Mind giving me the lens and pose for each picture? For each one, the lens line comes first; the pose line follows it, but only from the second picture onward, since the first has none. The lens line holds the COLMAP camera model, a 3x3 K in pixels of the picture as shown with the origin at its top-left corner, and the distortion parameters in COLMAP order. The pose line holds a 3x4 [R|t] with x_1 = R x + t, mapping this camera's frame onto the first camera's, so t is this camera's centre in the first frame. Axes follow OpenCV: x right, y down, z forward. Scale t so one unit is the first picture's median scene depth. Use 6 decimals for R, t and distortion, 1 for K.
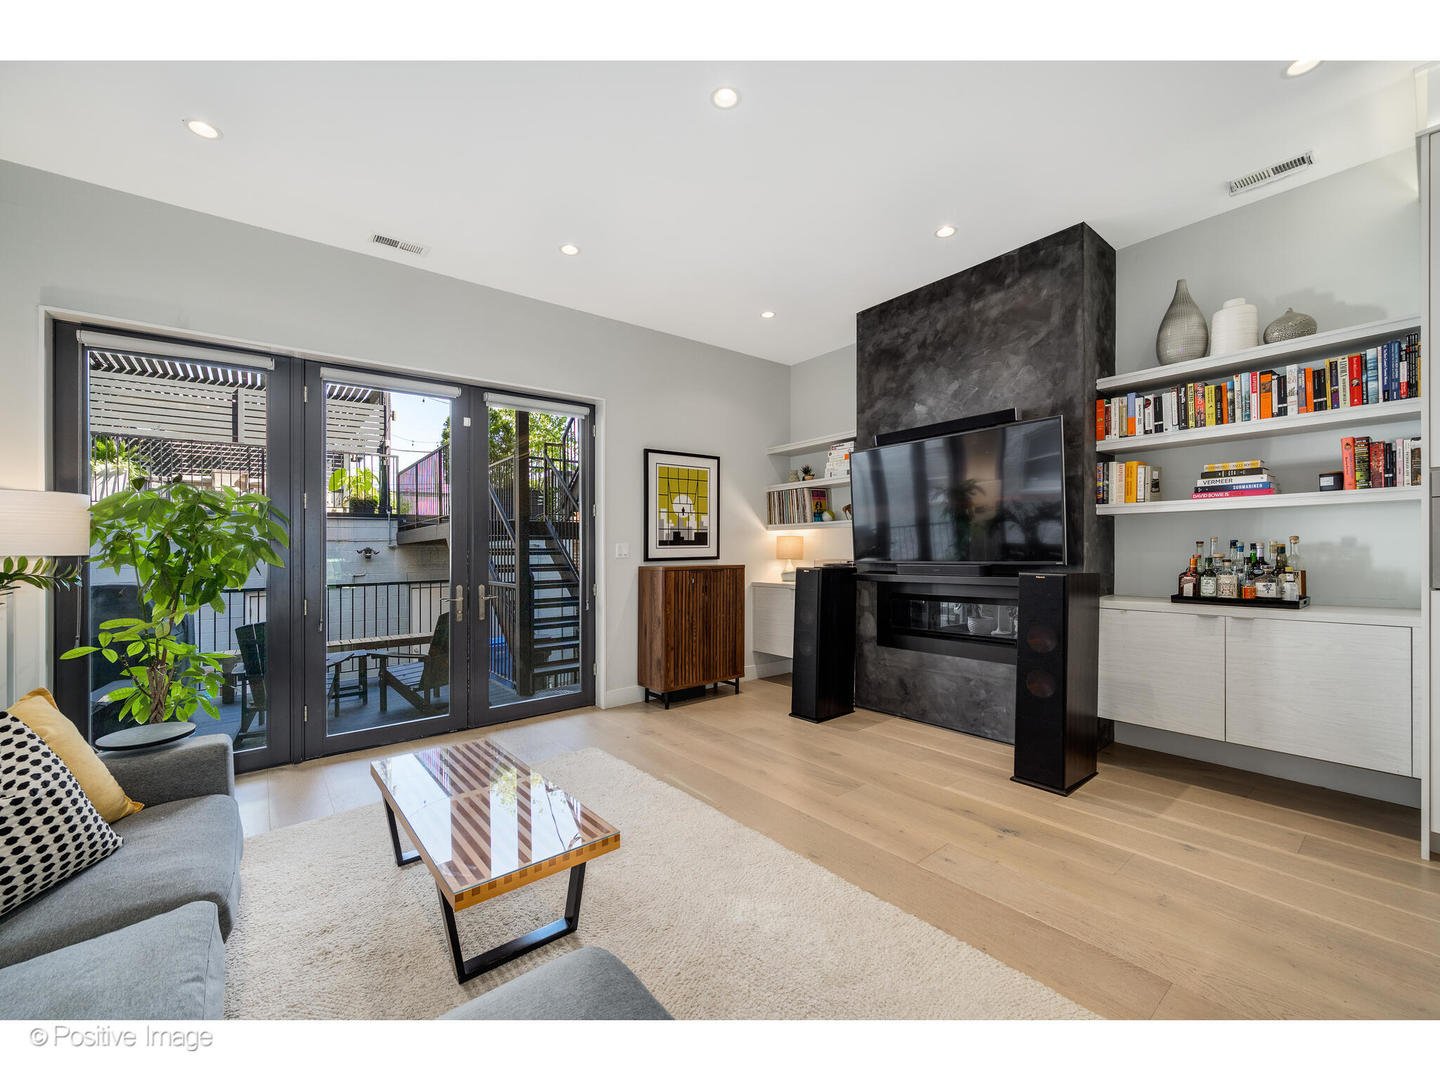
lens RADIAL K [[573.7, 0, 721.1], [0, 573.7, 541.5], [0, 0, 1]] dist [-0.000765, 0.000772]
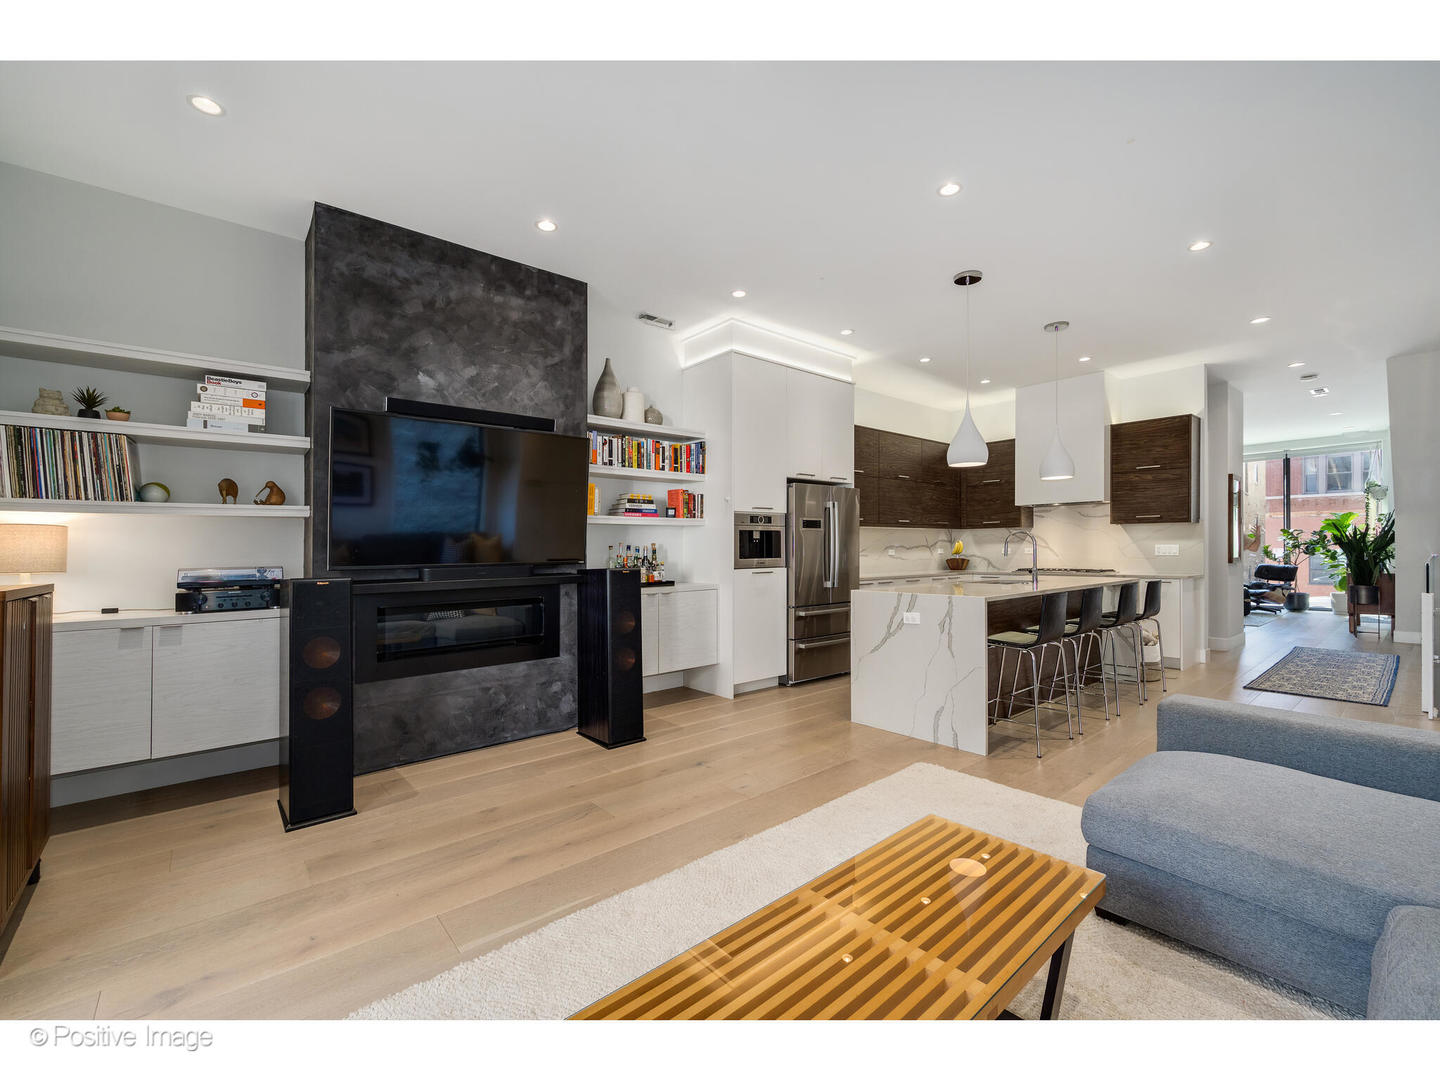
lens RADIAL K [[598.5, 0, 718.4], [0, 598.5, 555.5], [0, 0, 1]] dist [0.002713, -0.001826]
pose [[-0.006873, 0.004388, 0.999967, -0.519657], [-0.002224, 0.999988, -0.004403, 0.023537], [-0.999974, -0.002254, -0.006863, 0.586091]]
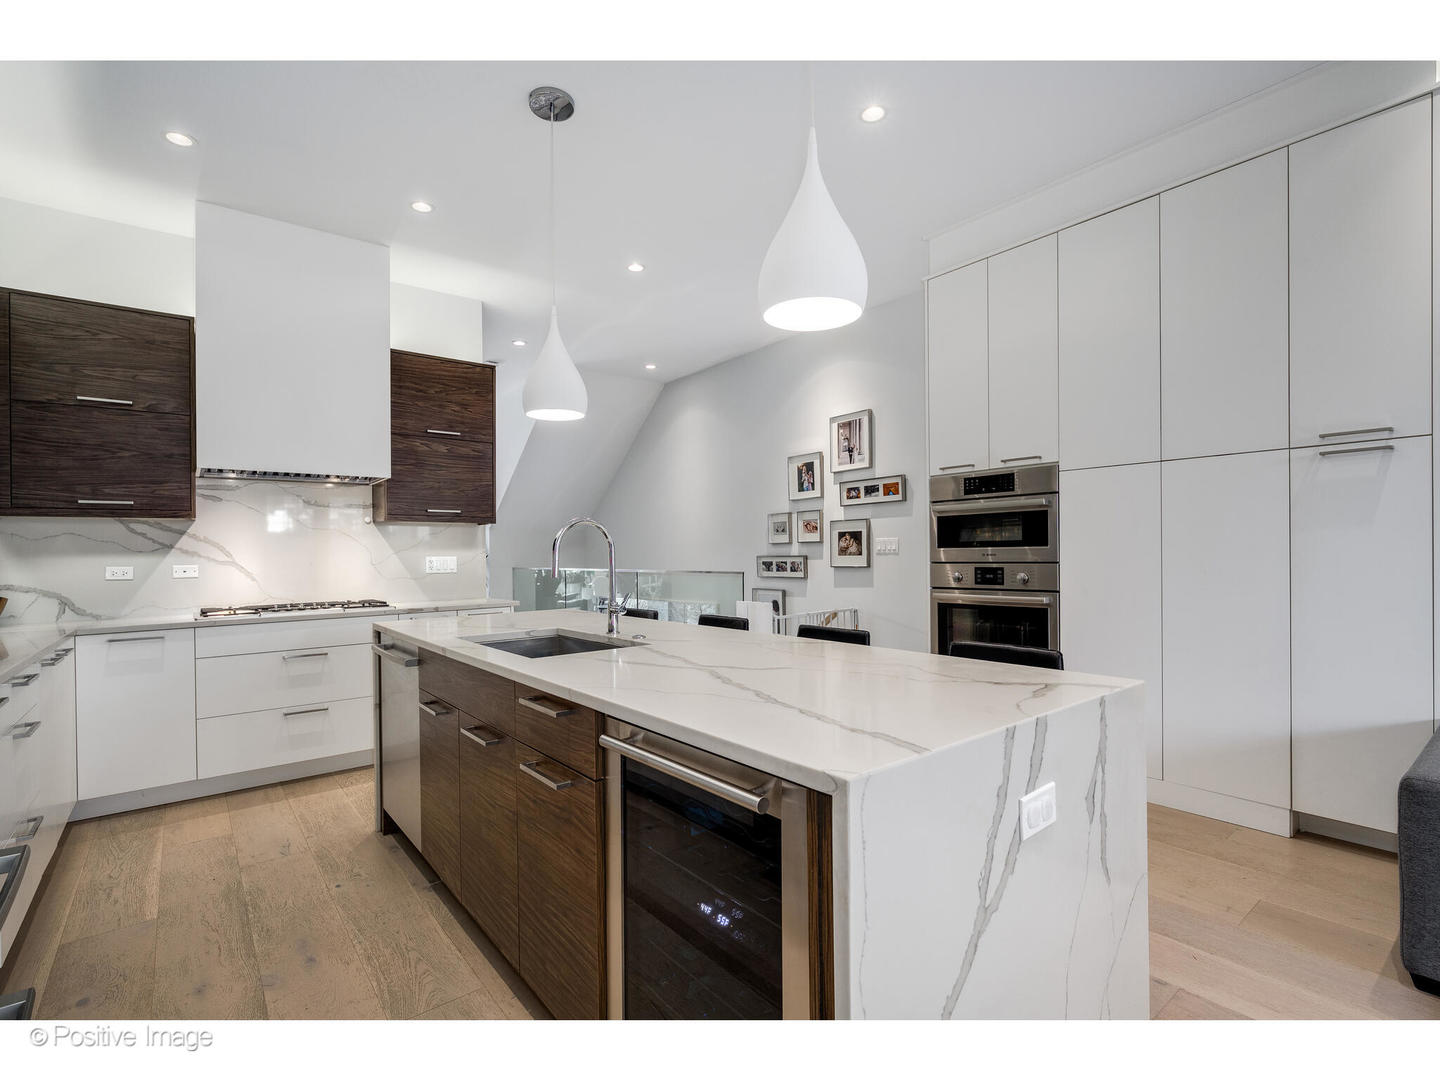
lens RADIAL K [[686.4, 0, 721.2], [0, 686.4, 533.1], [0, 0, 1]] dist [0.010346, -0.000856]
pose [[-0.999378, 0.032991, 0.012458, 0.544212], [0.032486, 0.998720, -0.038759, 0.007270], [-0.013721, -0.038330, -0.999171, 0.573486]]
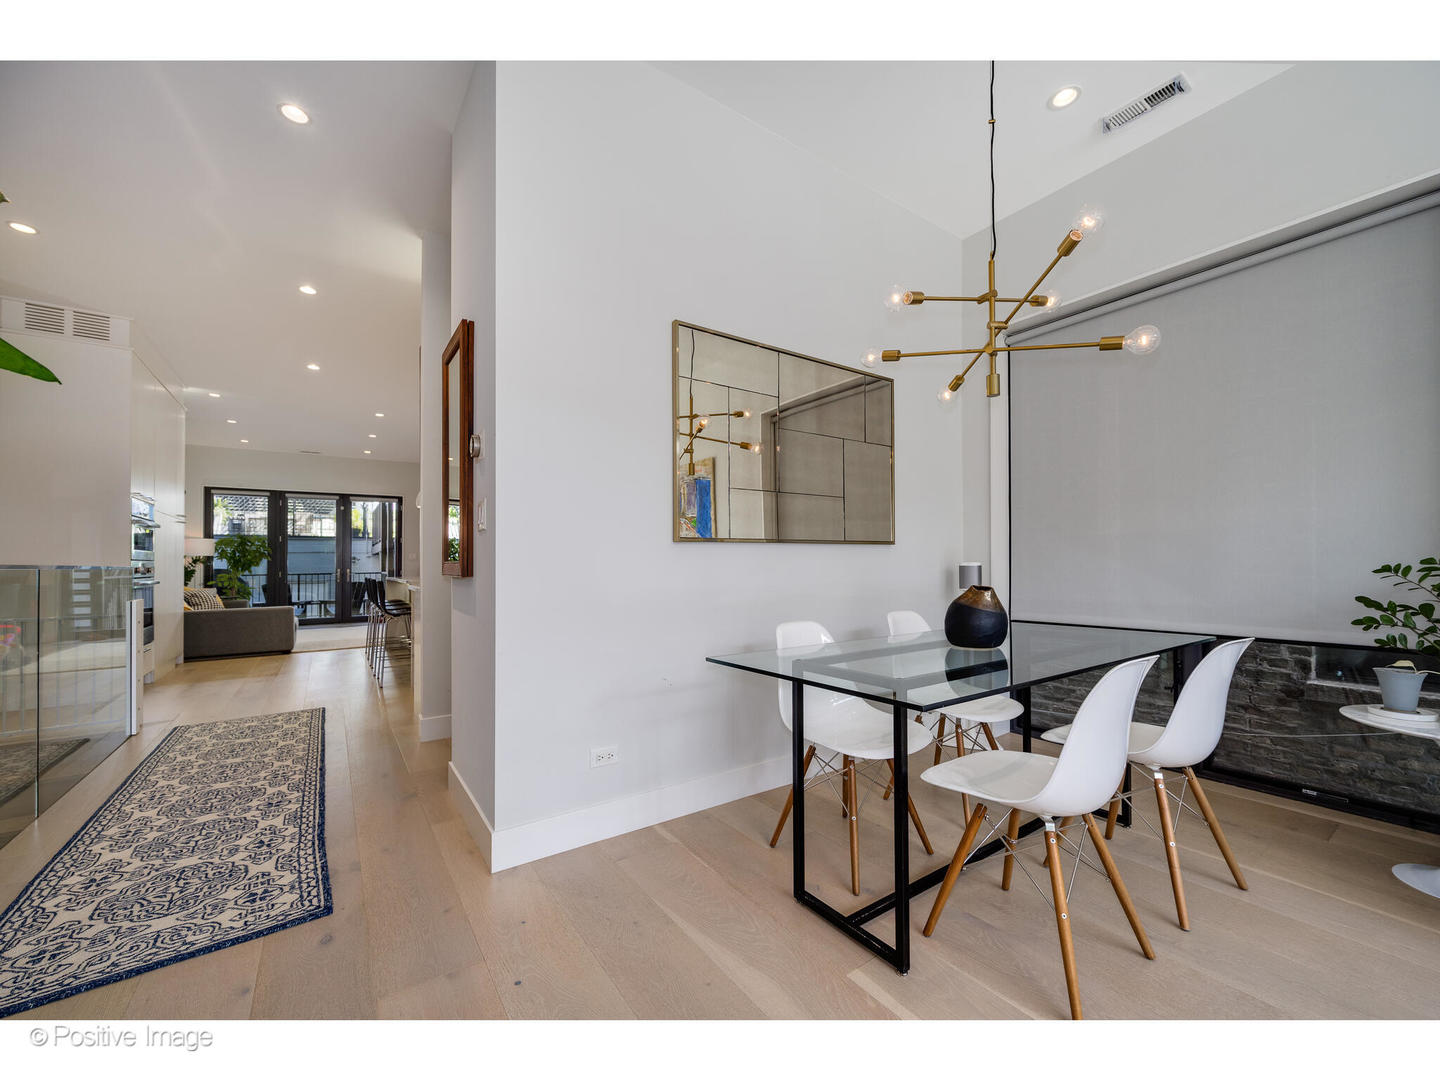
lens RADIAL K [[573.7, 0, 728.5], [0, 573.7, 550.7], [0, 0, 1]] dist [-0.000765, 0.000772]
pose [[0.997114, 0.002337, -0.075886, 1.547608], [-0.003040, 0.999954, -0.009145, 0.010274], [0.075861, 0.009350, 0.997075, -1.520762]]
